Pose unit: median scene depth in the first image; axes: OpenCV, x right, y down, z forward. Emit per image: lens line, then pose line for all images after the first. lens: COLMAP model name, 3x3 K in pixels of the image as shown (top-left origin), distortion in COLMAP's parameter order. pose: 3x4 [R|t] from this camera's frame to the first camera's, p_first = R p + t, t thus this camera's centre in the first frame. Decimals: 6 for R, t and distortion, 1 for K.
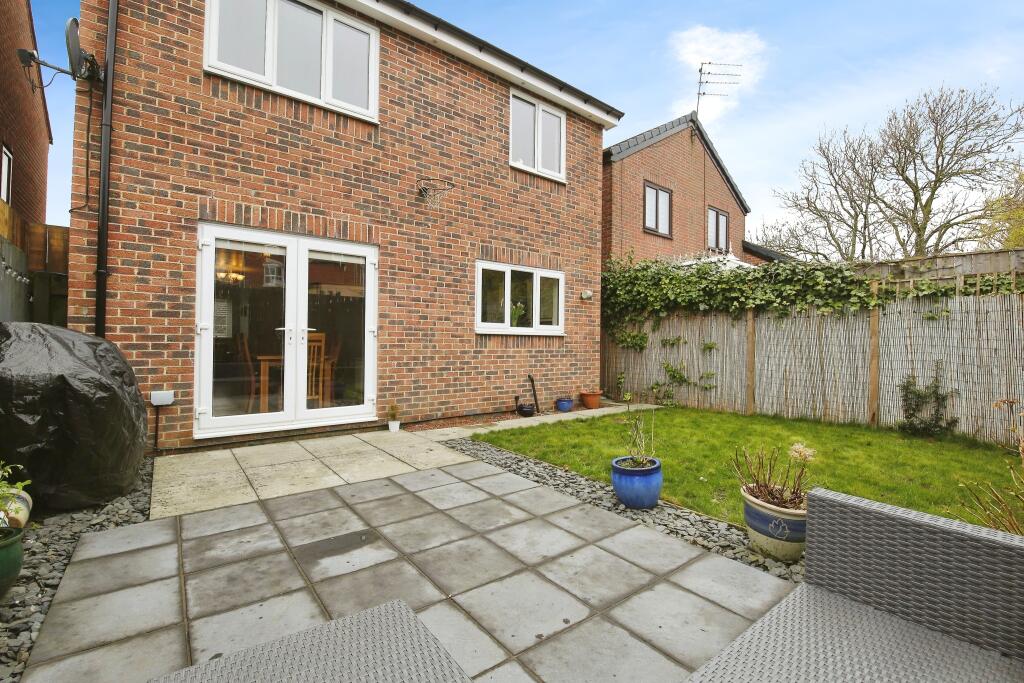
lens RADIAL K [[446.8, 0, 518.3], [0, 446.8, 338.0], [0, 0, 1]] dist [-0.016275, -0.001952]
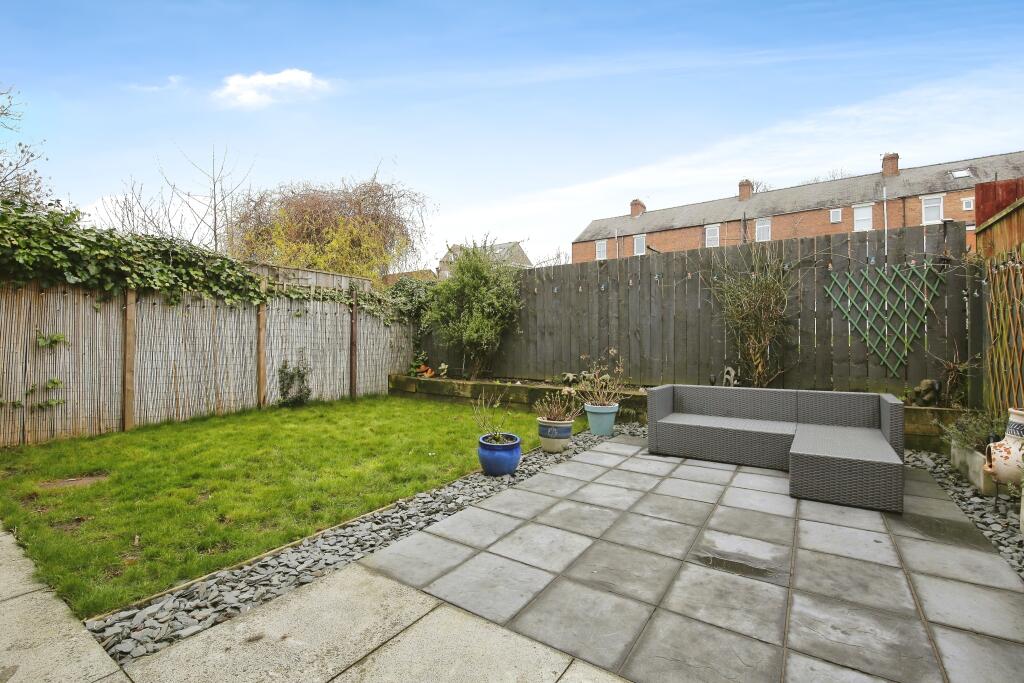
lens RADIAL K [[446.8, 0, 518.5], [0, 446.8, 340.3], [0, 0, 1]] dist [-0.016275, -0.001952]
pose [[-0.308755, -0.017292, 0.950984, -0.972439], [-0.012705, 0.999820, 0.014055, 0.003895], [-0.951057, -0.007743, -0.308919, 1.486026]]
